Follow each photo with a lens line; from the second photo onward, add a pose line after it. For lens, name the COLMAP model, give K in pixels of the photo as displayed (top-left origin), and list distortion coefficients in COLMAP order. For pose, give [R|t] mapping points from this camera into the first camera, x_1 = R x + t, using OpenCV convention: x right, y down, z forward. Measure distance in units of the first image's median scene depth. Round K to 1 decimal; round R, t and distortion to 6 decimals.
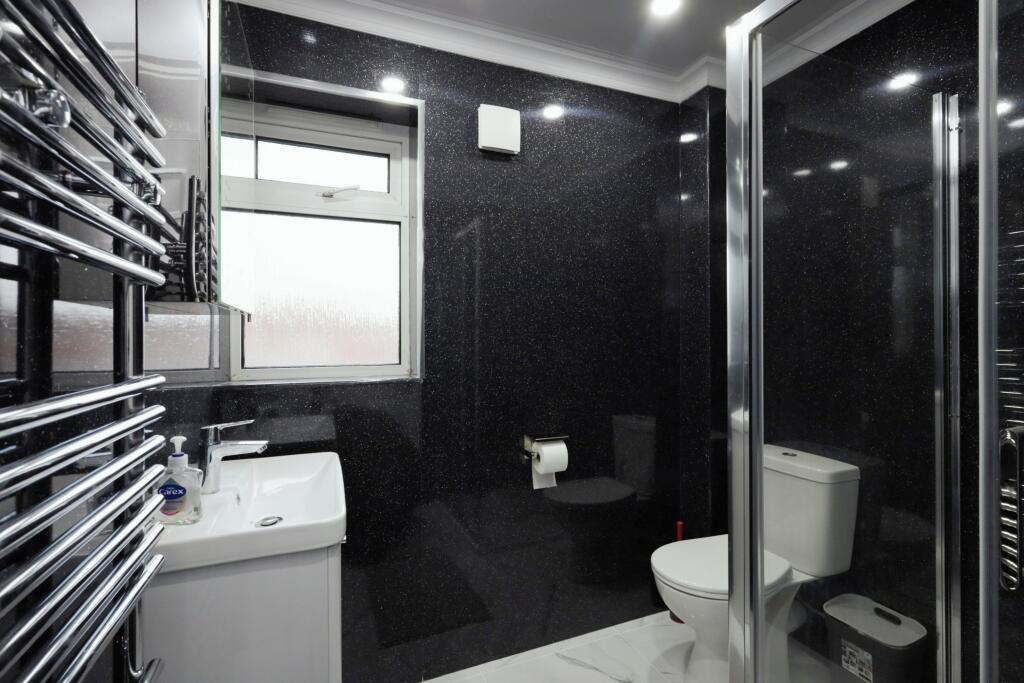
lens RADIAL K [[475.6, 0, 512.1], [0, 475.6, 339.4], [0, 0, 1]] dist [-0.003908, 0.000733]
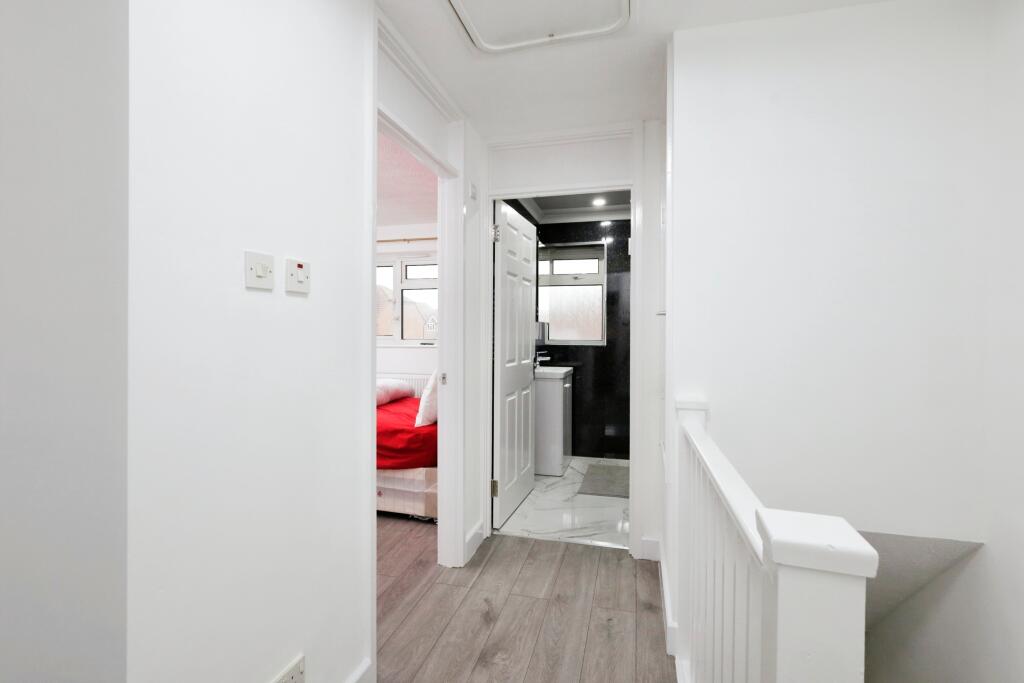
lens RADIAL K [[475.6, 0, 510.0], [0, 475.6, 338.0], [0, 0, 1]] dist [-0.003908, 0.000733]
pose [[0.795104, 0.019241, -0.606168, 1.007112], [-0.007574, 0.999734, 0.021798, -0.013048], [0.606426, -0.012741, 0.795038, -1.454354]]
